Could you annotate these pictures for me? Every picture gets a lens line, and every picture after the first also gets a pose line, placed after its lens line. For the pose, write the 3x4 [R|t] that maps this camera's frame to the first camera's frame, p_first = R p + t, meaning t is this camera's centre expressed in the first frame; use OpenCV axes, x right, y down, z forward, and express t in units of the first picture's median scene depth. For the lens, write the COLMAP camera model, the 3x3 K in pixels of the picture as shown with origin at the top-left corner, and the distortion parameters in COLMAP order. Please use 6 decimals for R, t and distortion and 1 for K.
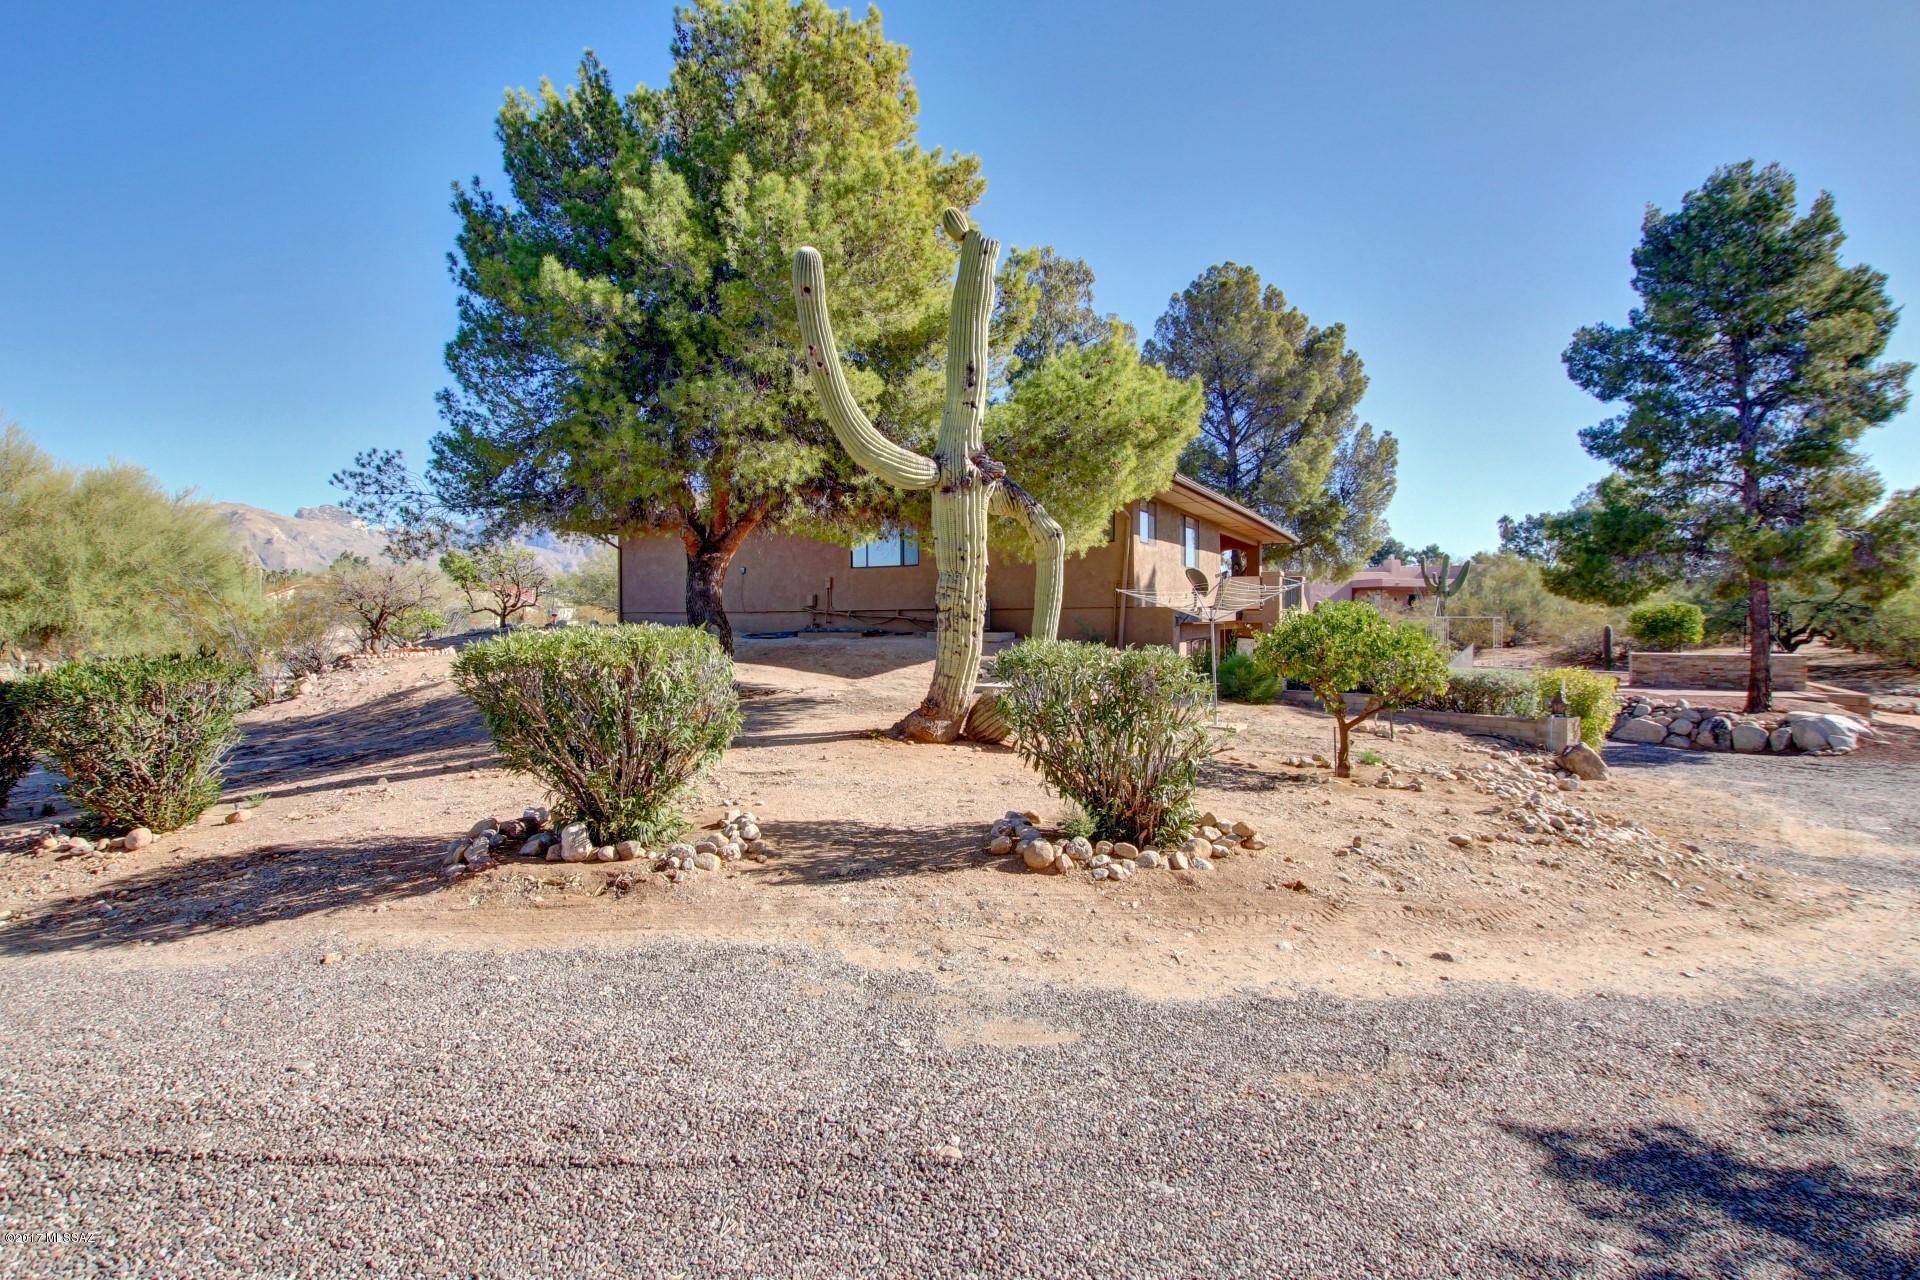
lens RADIAL K [[930.3, 0, 953.8], [0, 930.3, 636.3], [0, 0, 1]] dist [-0.006369, -0.000585]
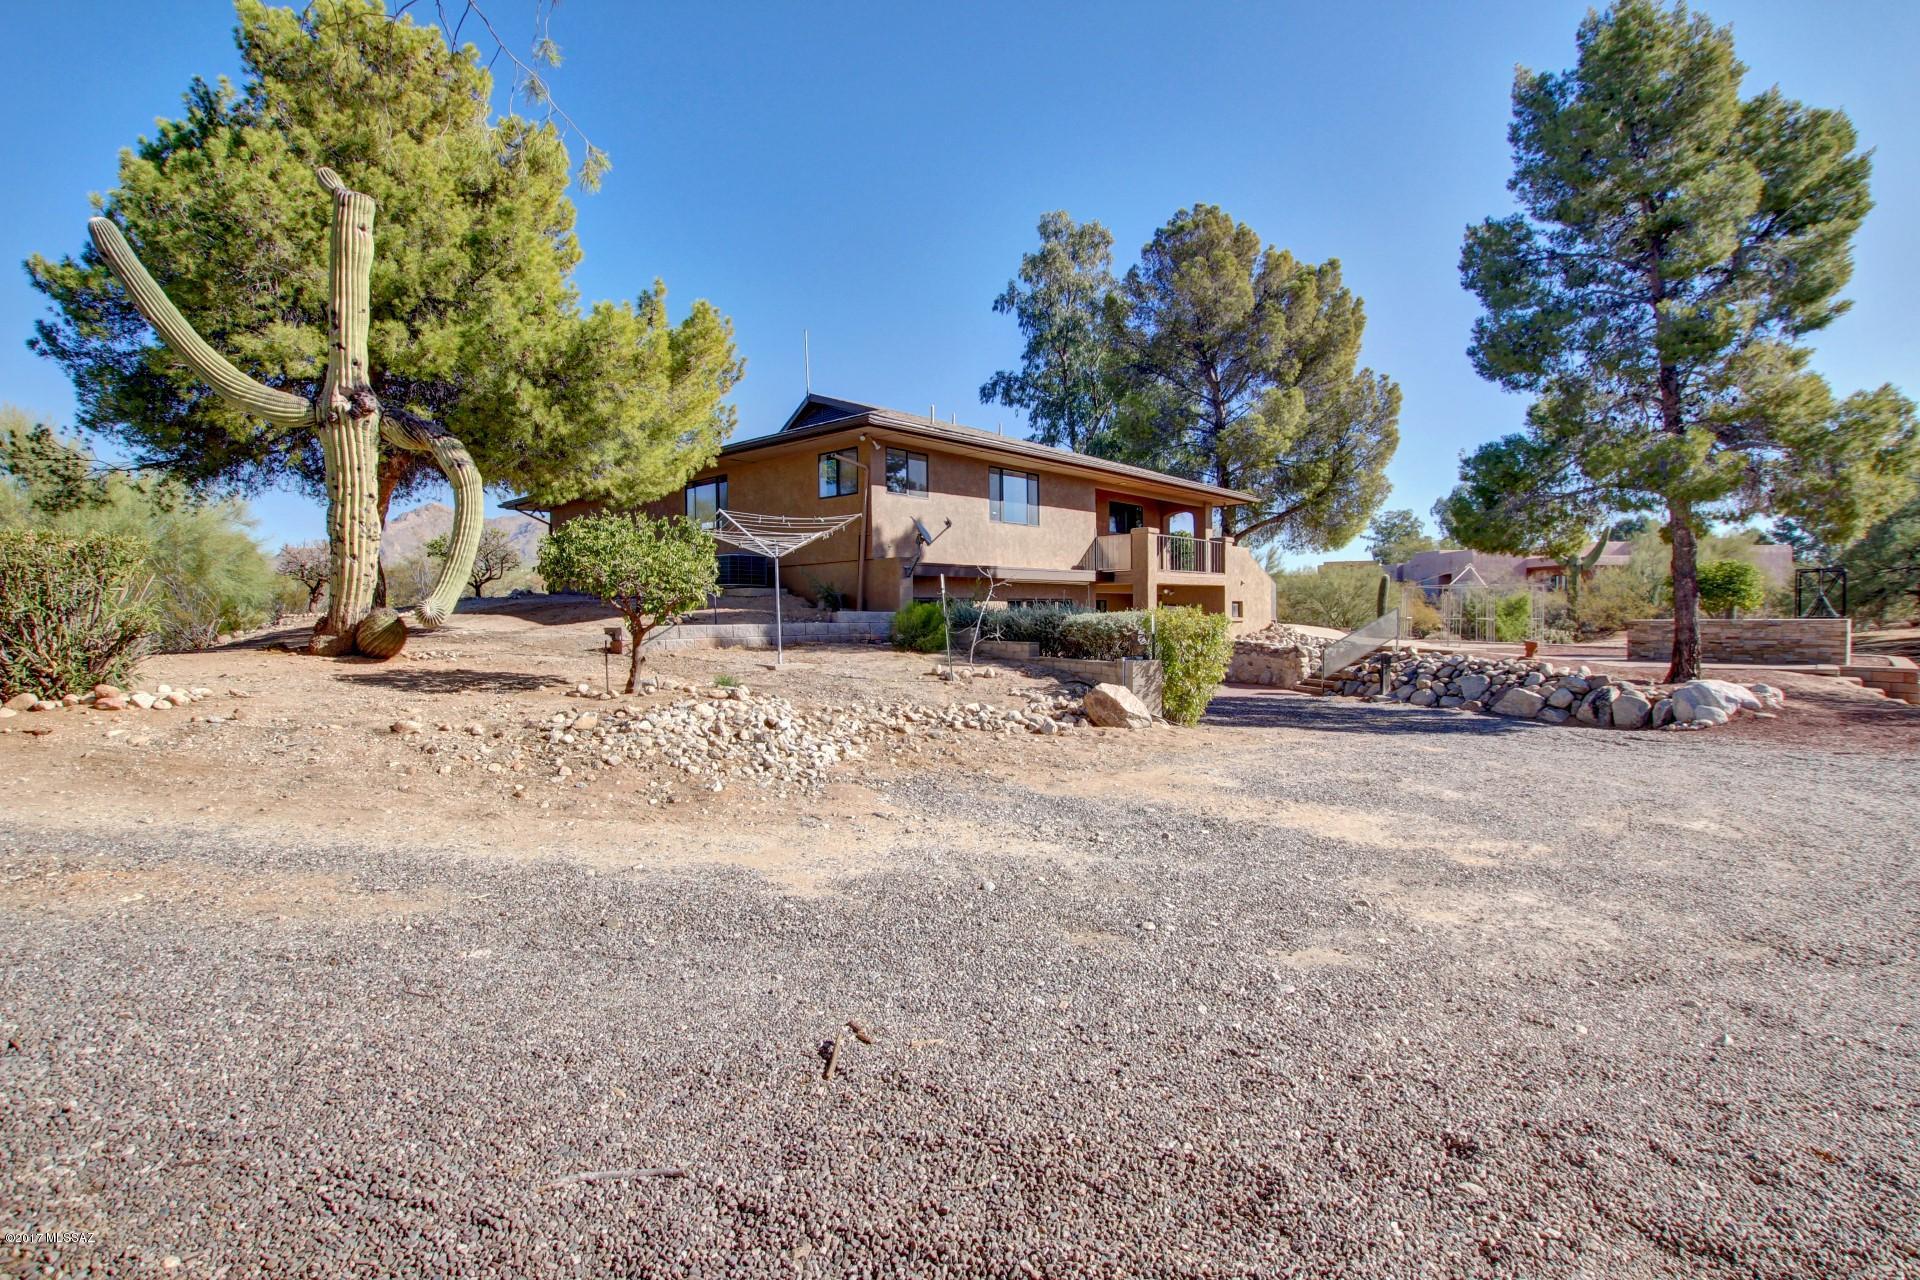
lens RADIAL K [[930.3, 0, 953.3], [0, 930.3, 639.1], [0, 0, 1]] dist [-0.006369, -0.000585]
pose [[0.966196, 0.003267, -0.257788, 0.478613], [-0.002093, 0.999986, 0.004830, 0.042613], [0.257800, -0.004127, 0.966190, 0.062820]]
